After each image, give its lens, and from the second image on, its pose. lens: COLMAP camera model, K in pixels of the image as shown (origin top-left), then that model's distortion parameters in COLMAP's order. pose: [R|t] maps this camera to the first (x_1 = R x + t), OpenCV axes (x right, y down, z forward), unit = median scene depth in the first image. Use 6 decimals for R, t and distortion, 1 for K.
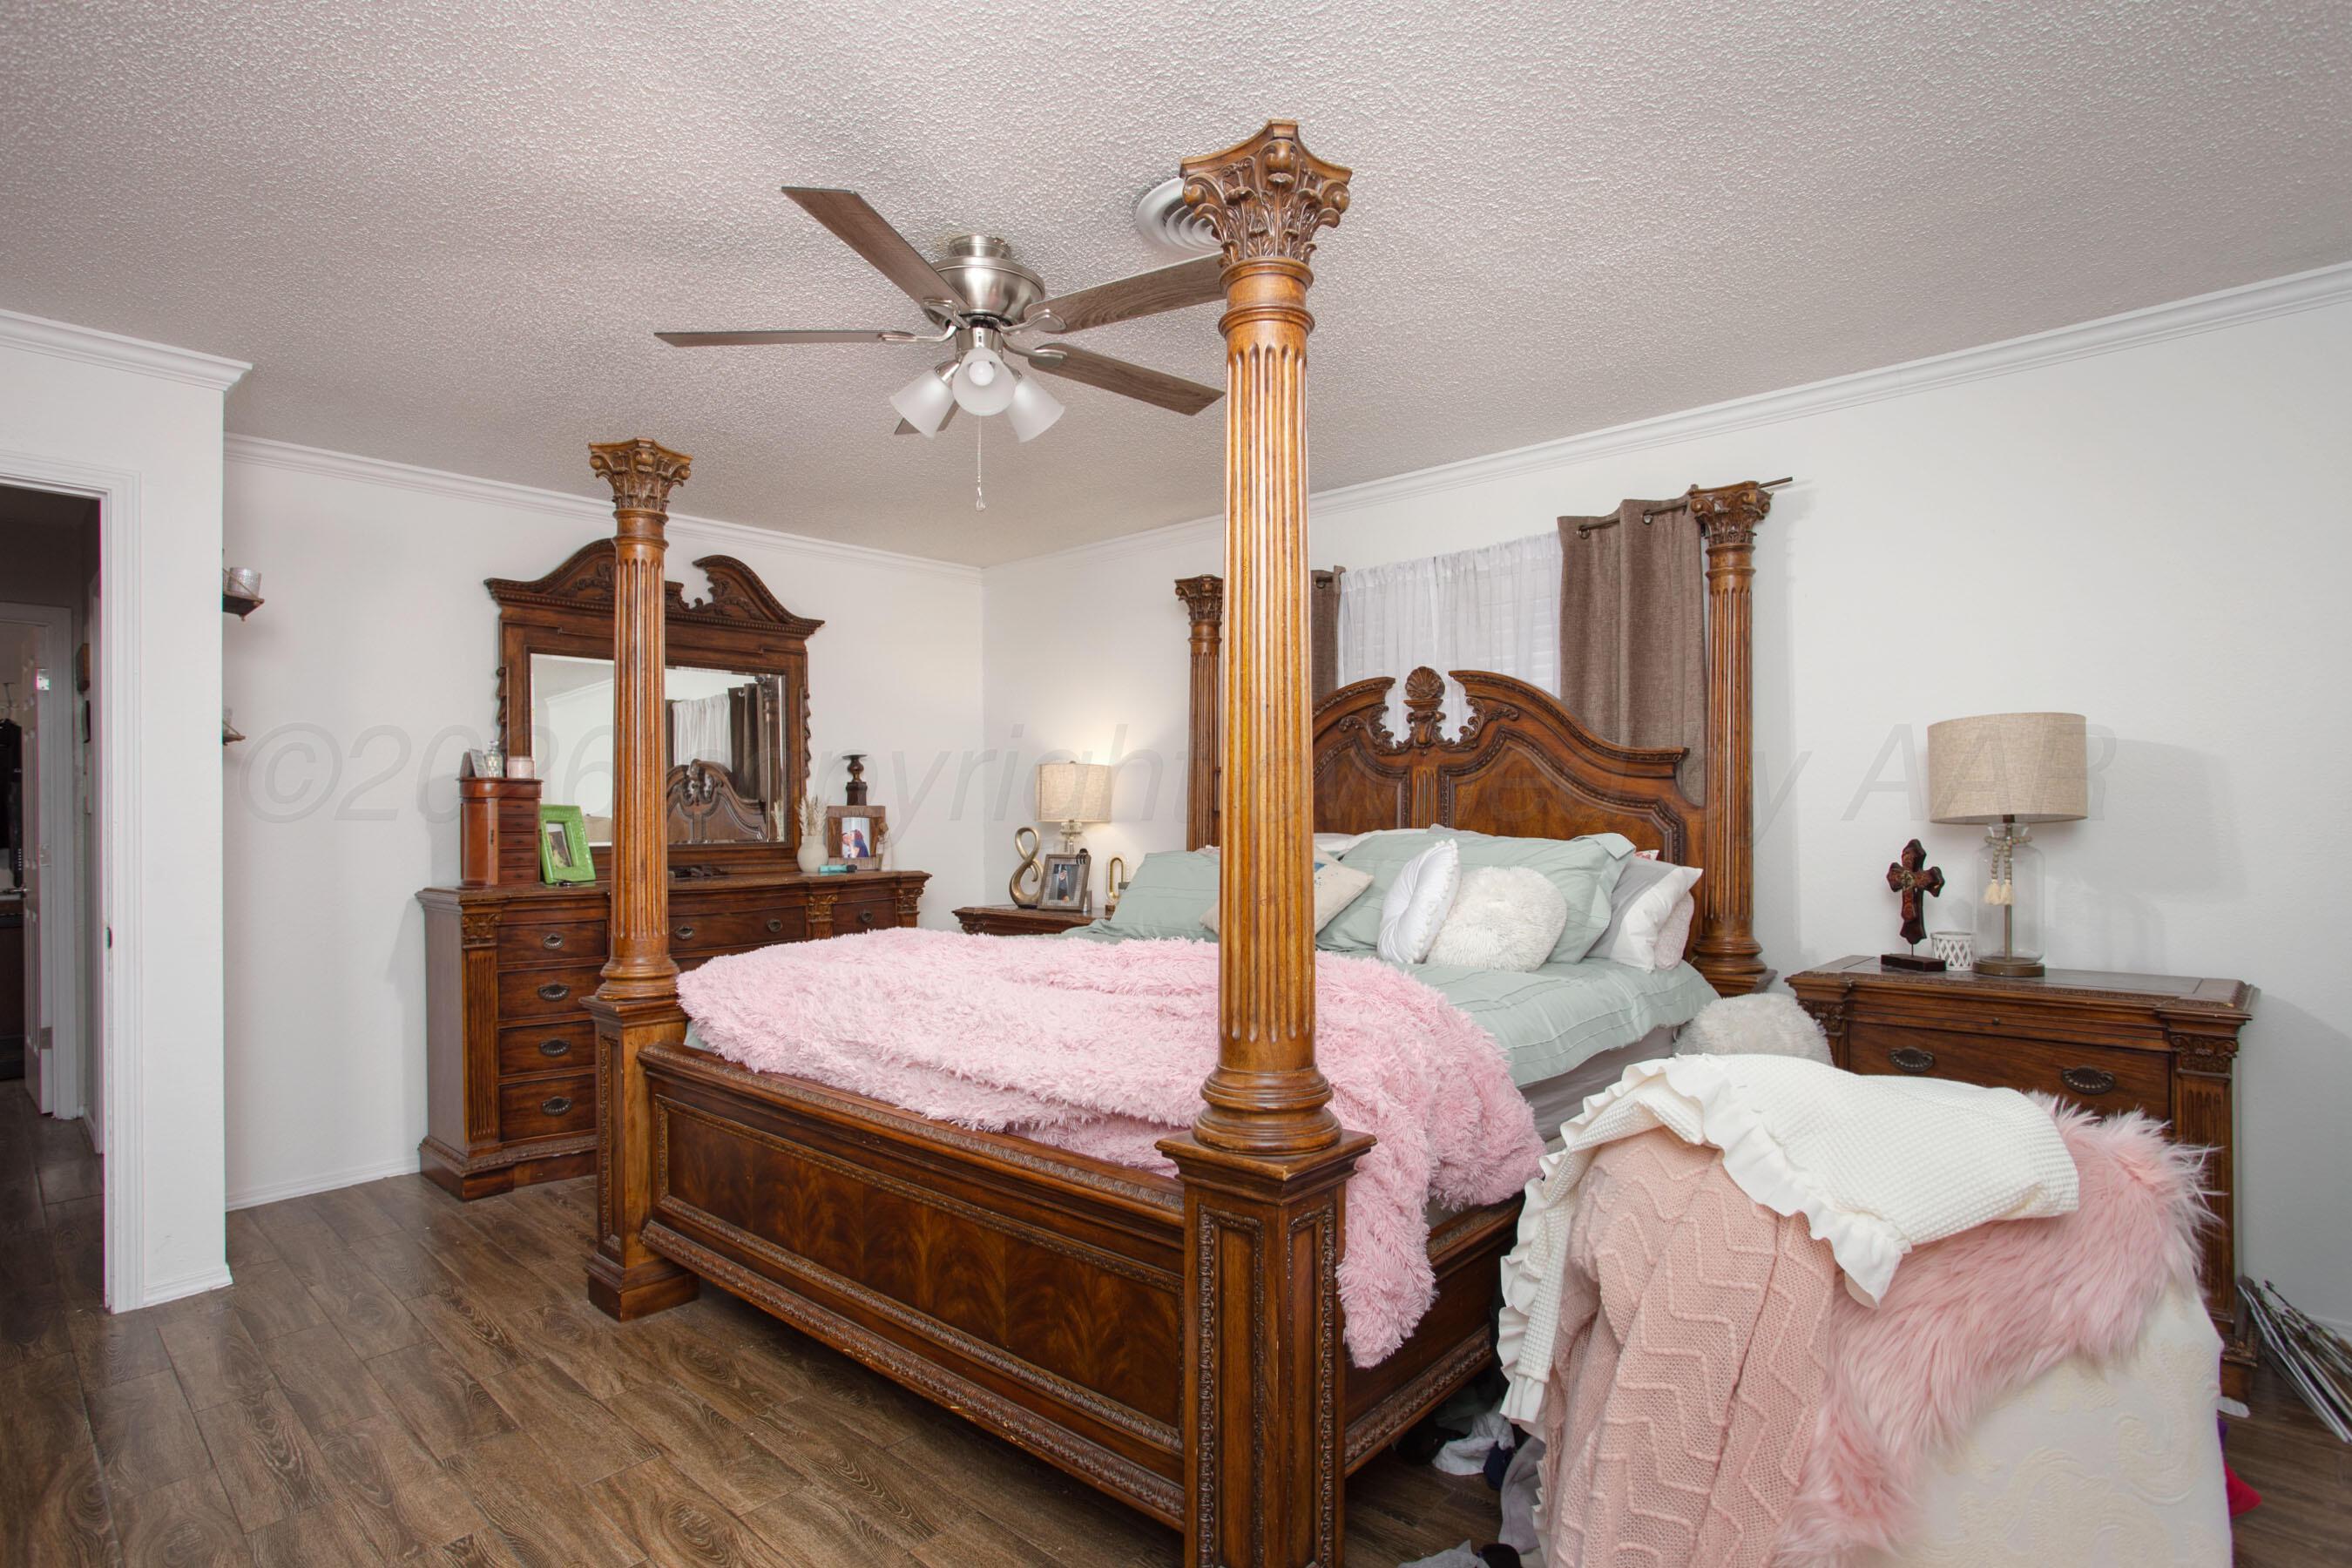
lens RADIAL K [[1202.2, 0, 1174.5], [0, 1202.2, 785.4], [0, 0, 1]] dist [-0.019737, 0.001524]
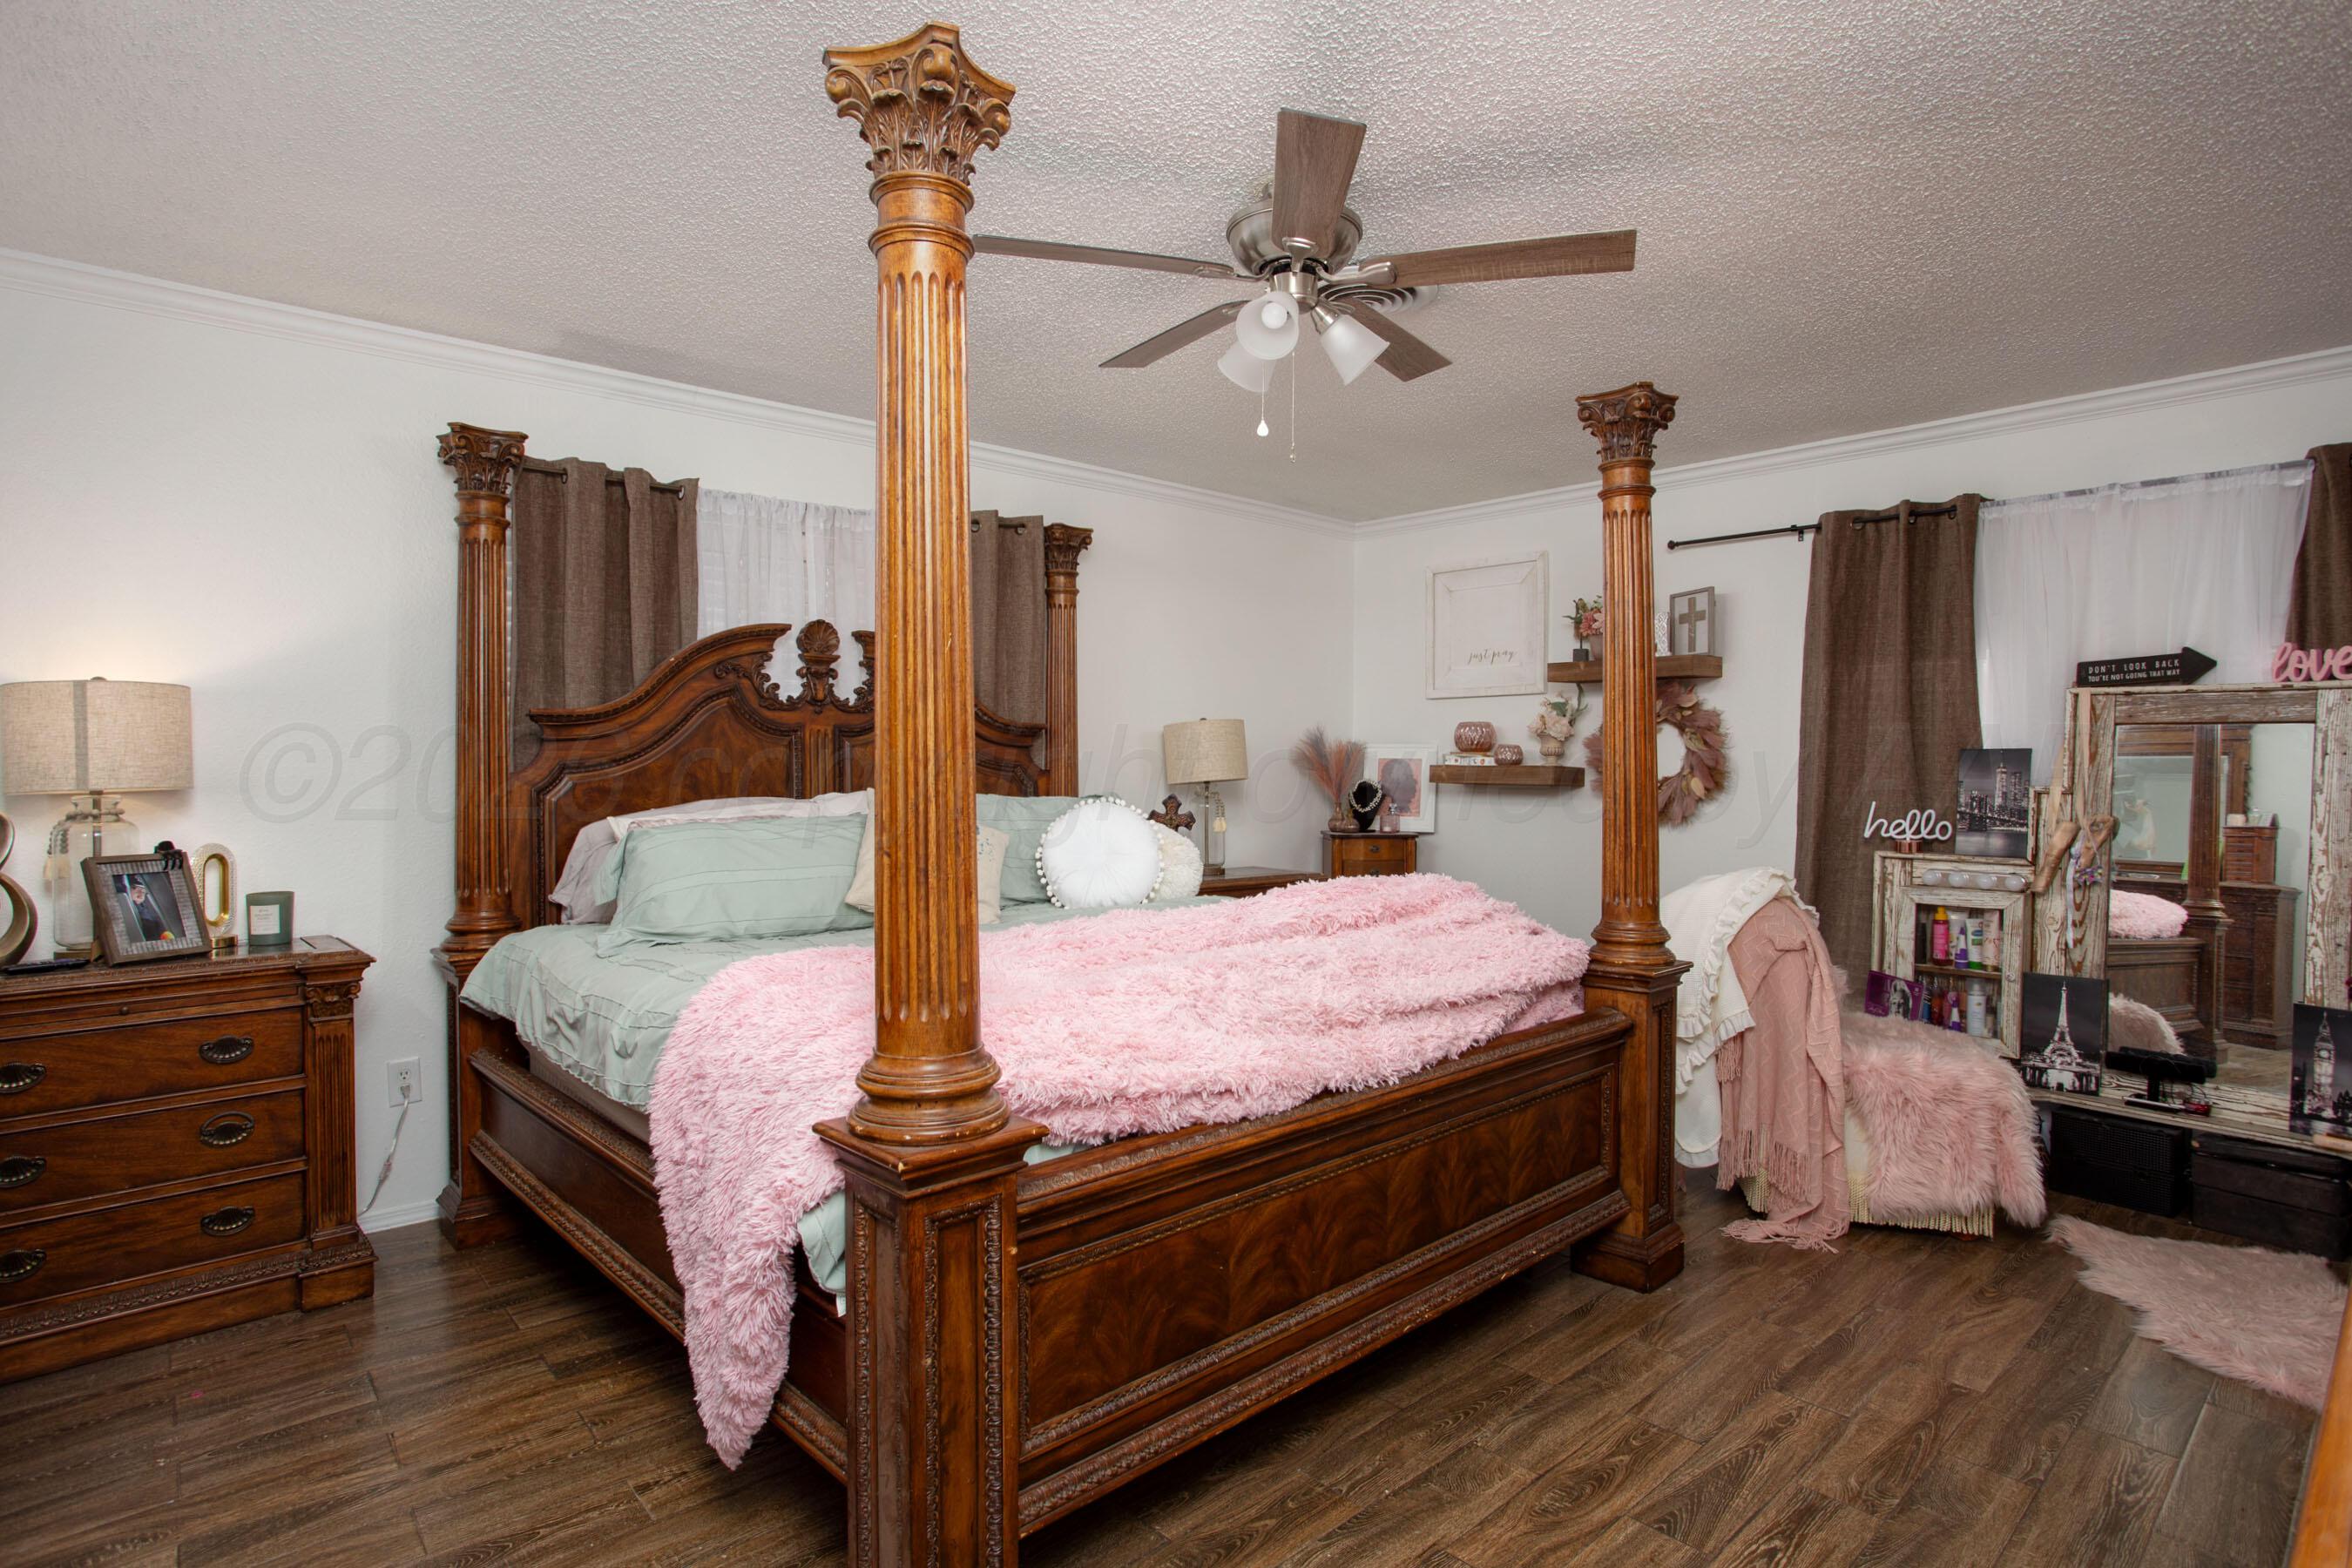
lens RADIAL K [[1202.2, 0, 1174.5], [0, 1202.2, 785.4], [0, 0, 1]] dist [-0.019737, 0.001524]
pose [[0.095573, -0.008402, 0.995387, -0.814718], [-0.018457, 0.999778, 0.010211, 0.019606], [-0.995251, -0.019348, 0.095397, 0.720622]]
